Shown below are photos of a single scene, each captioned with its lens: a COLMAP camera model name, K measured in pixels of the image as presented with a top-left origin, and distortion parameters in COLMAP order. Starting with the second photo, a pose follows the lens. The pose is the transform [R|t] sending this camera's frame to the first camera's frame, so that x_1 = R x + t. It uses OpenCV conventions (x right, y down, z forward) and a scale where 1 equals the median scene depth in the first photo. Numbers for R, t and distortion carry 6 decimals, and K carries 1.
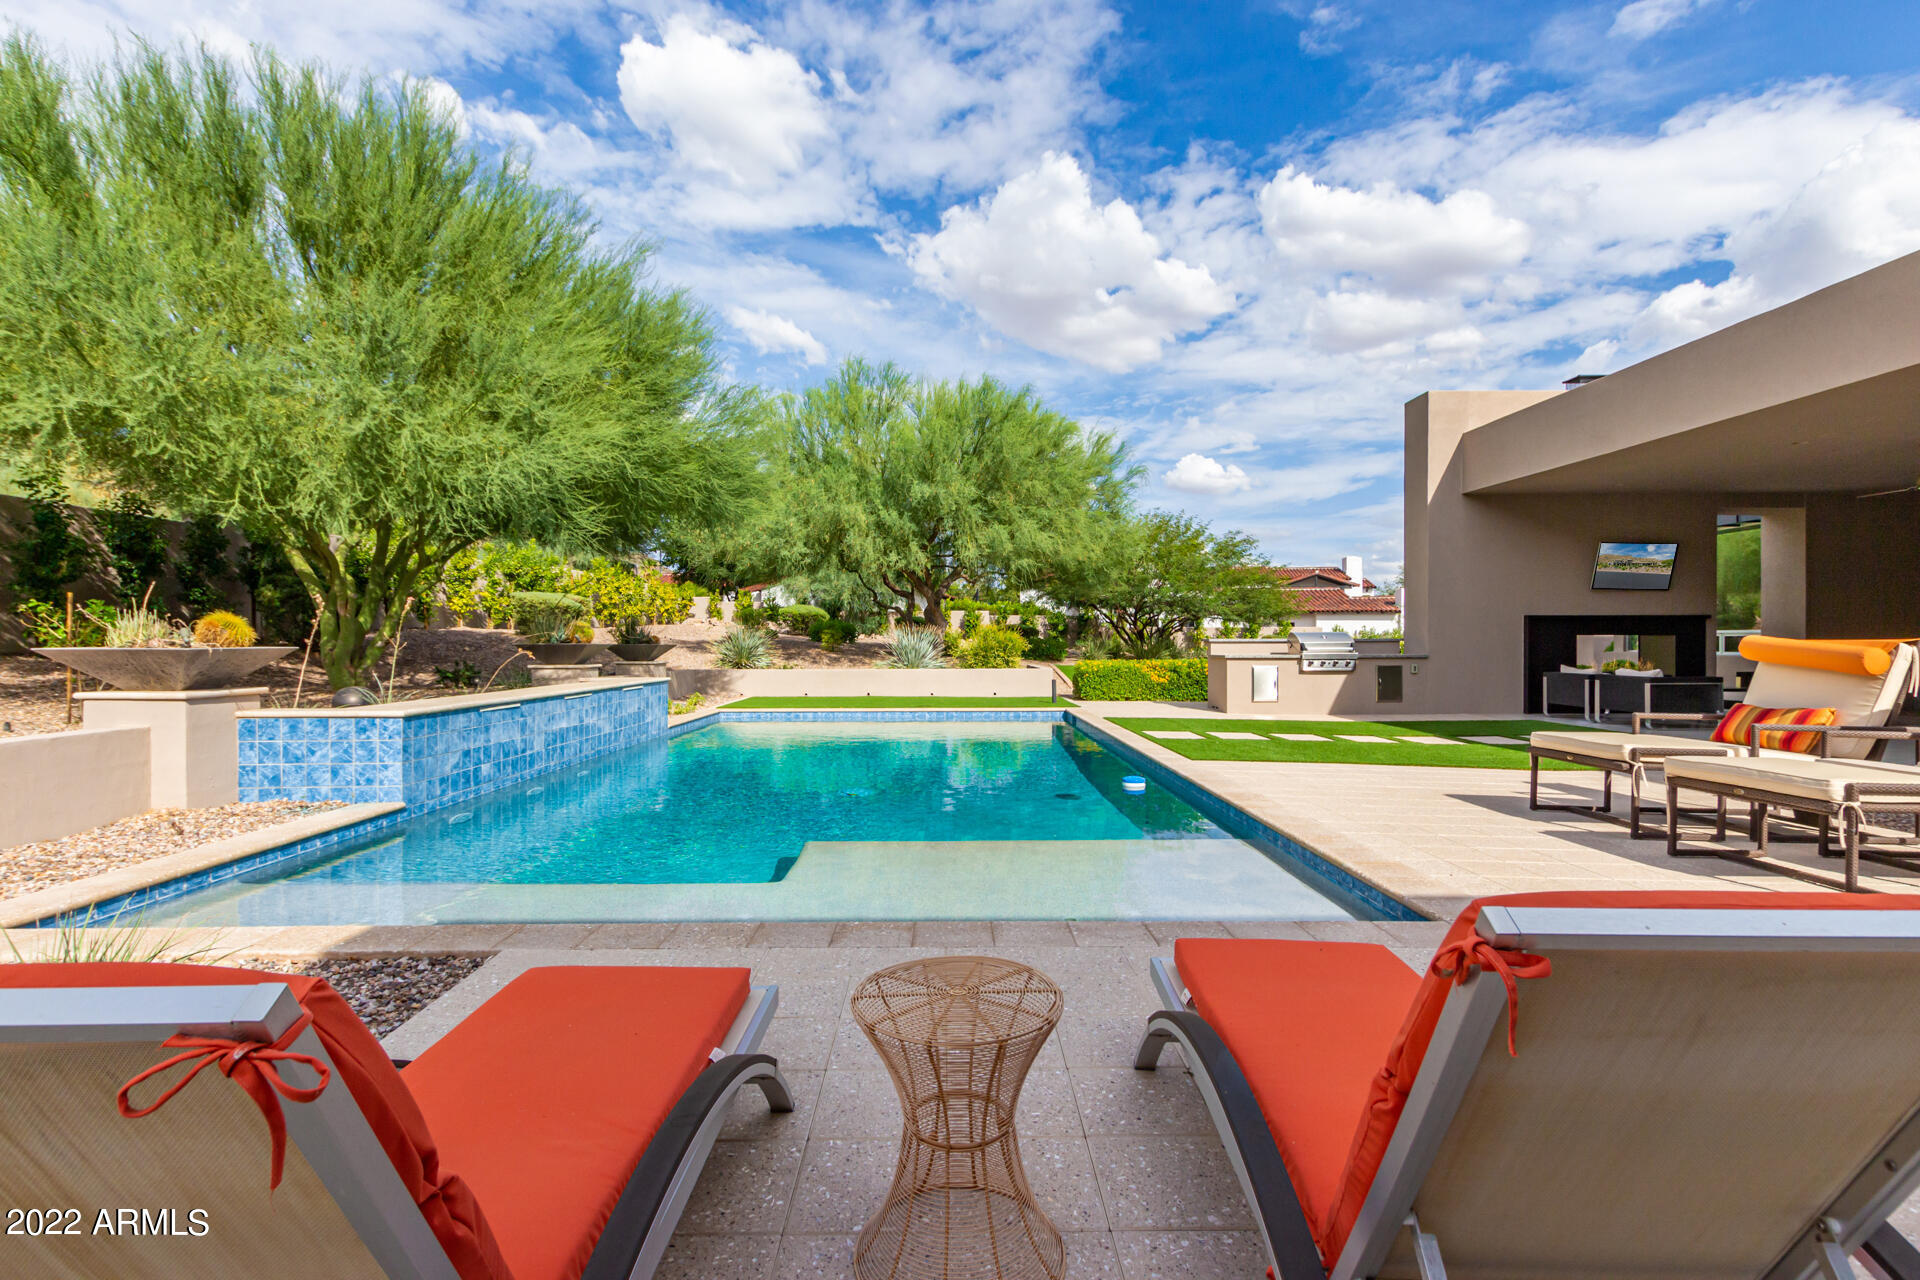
lens RADIAL K [[906.3, 0, 957.8], [0, 906.3, 642.8], [0, 0, 1]] dist [0.002807, 0.000281]
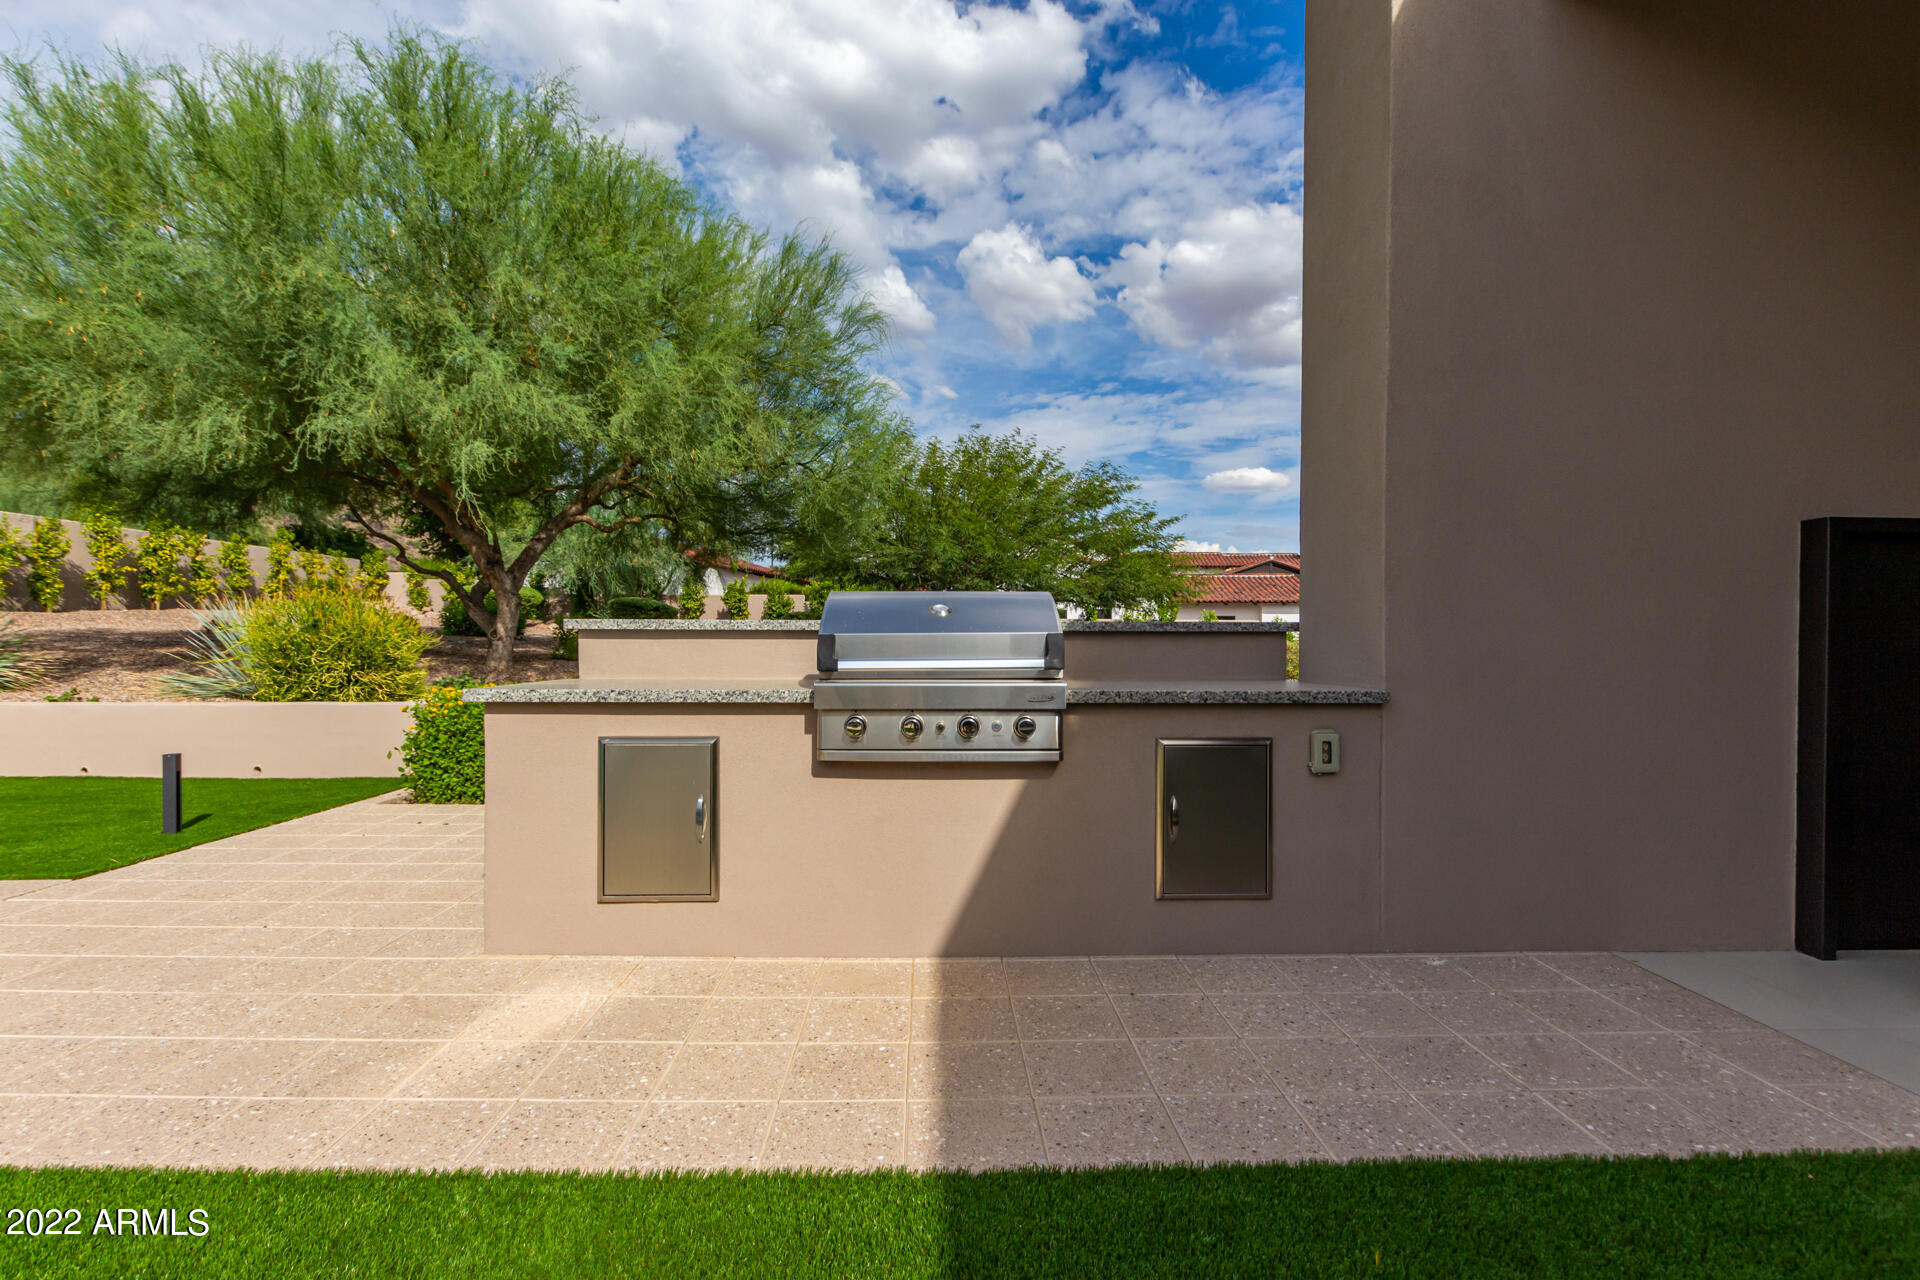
lens RADIAL K [[906.3, 0, 955.0], [0, 906.3, 643.1], [0, 0, 1]] dist [0.002807, 0.000281]
pose [[0.999733, 0.005055, 0.022540, 0.411314], [-0.005145, 0.999979, 0.003947, 0.000867], [-0.022519, -0.004062, 0.999738, 0.787259]]
